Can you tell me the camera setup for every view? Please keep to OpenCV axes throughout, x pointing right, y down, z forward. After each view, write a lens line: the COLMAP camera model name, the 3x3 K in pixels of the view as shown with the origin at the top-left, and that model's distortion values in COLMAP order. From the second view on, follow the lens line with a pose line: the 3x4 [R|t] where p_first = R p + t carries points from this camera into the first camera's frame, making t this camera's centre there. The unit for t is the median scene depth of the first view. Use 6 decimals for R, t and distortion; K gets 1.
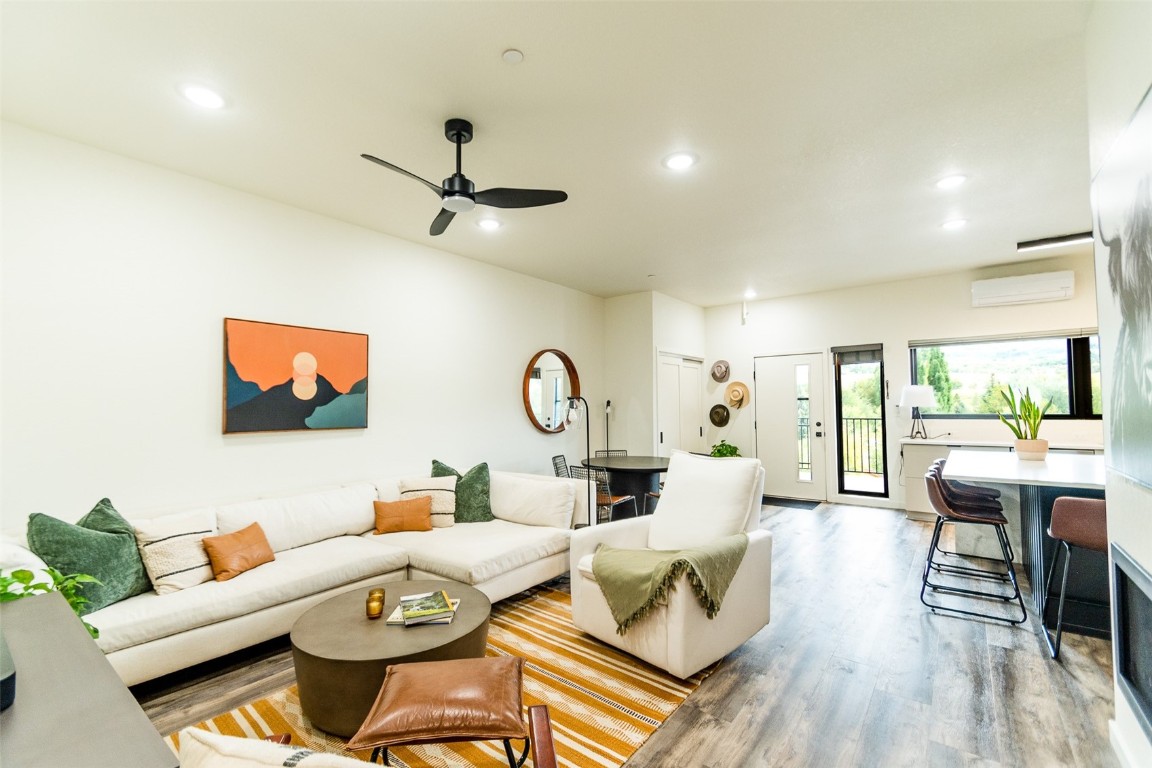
lens RADIAL K [[500.2, 0, 569.1], [0, 500.2, 386.0], [0, 0, 1]] dist [0.002737, -0.001372]
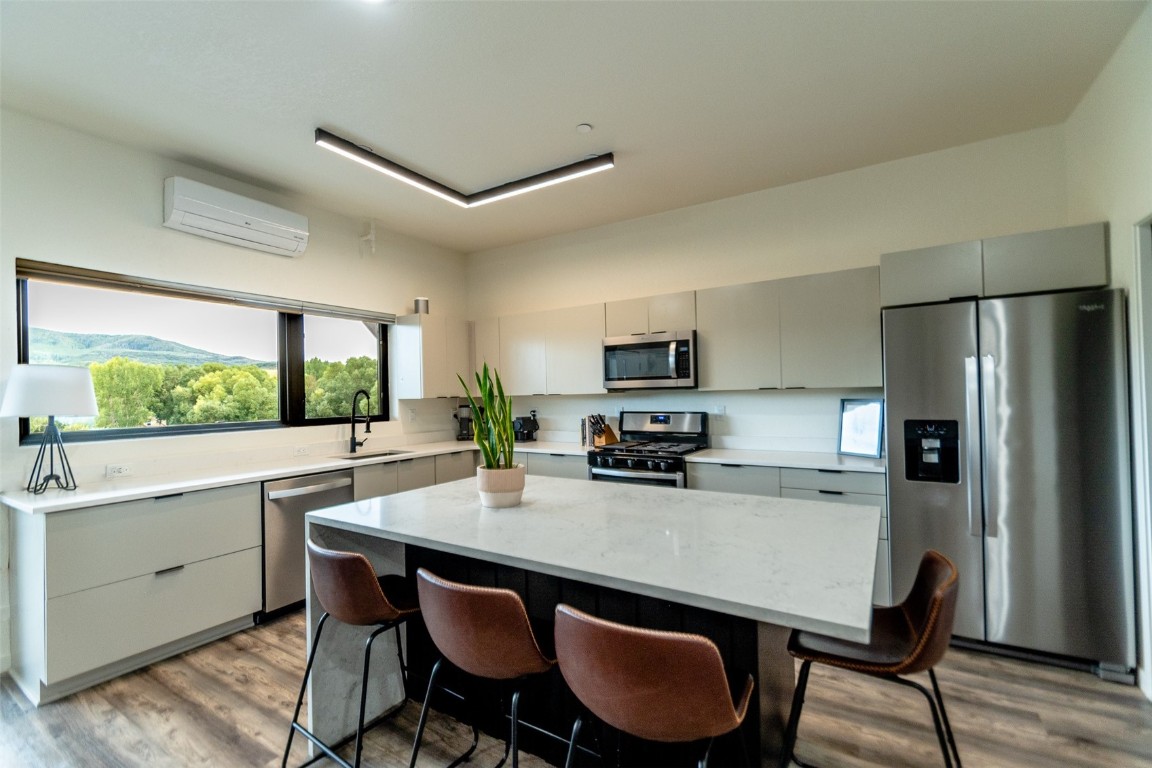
lens RADIAL K [[500.2, 0, 559.4], [0, 500.2, 387.1], [0, 0, 1]] dist [0.002737, -0.001372]
pose [[-0.103612, 0.024041, 0.994327, 0.233783], [-0.021712, 0.999415, -0.026426, 0.019293], [-0.994381, -0.024327, -0.103029, 0.620421]]
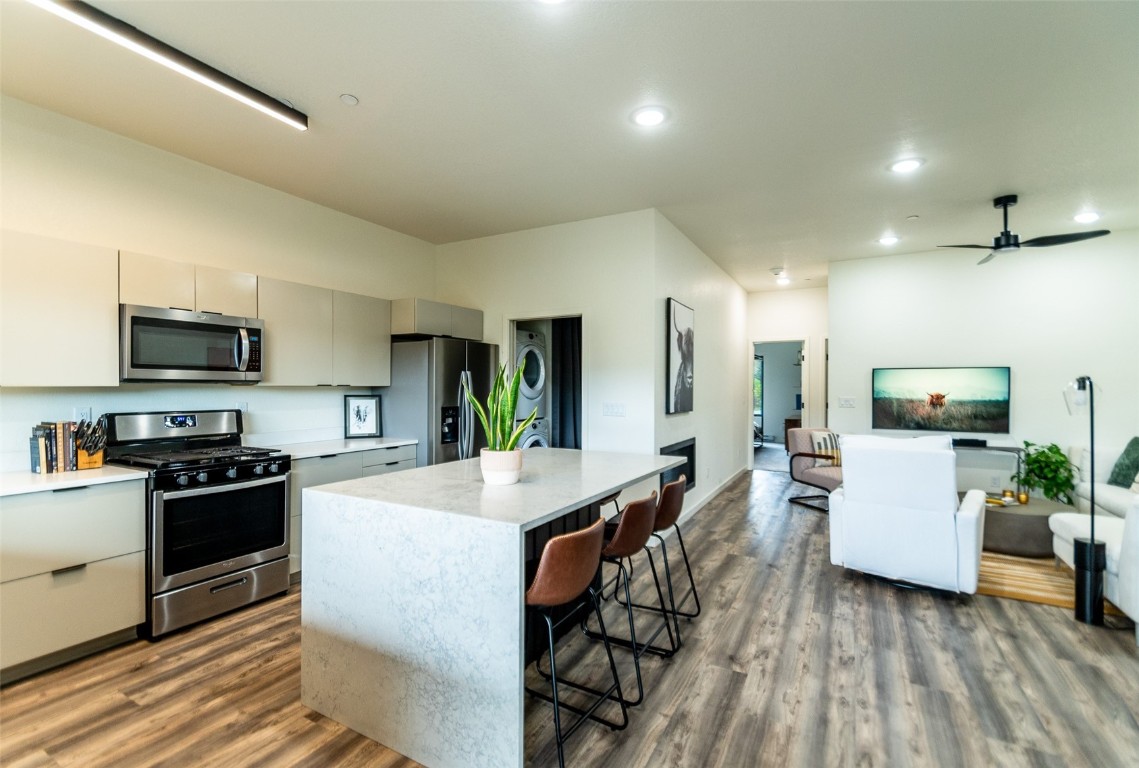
lens RADIAL K [[511.5, 0, 570.5], [0, 511.5, 391.4], [0, 0, 1]] dist [0.004260, -0.002252]
pose [[-0.984486, 0.006048, -0.175361, 0.581270], [0.012214, 0.999344, -0.034105, 0.034188], [0.175040, -0.035717, -0.983913, 1.013570]]
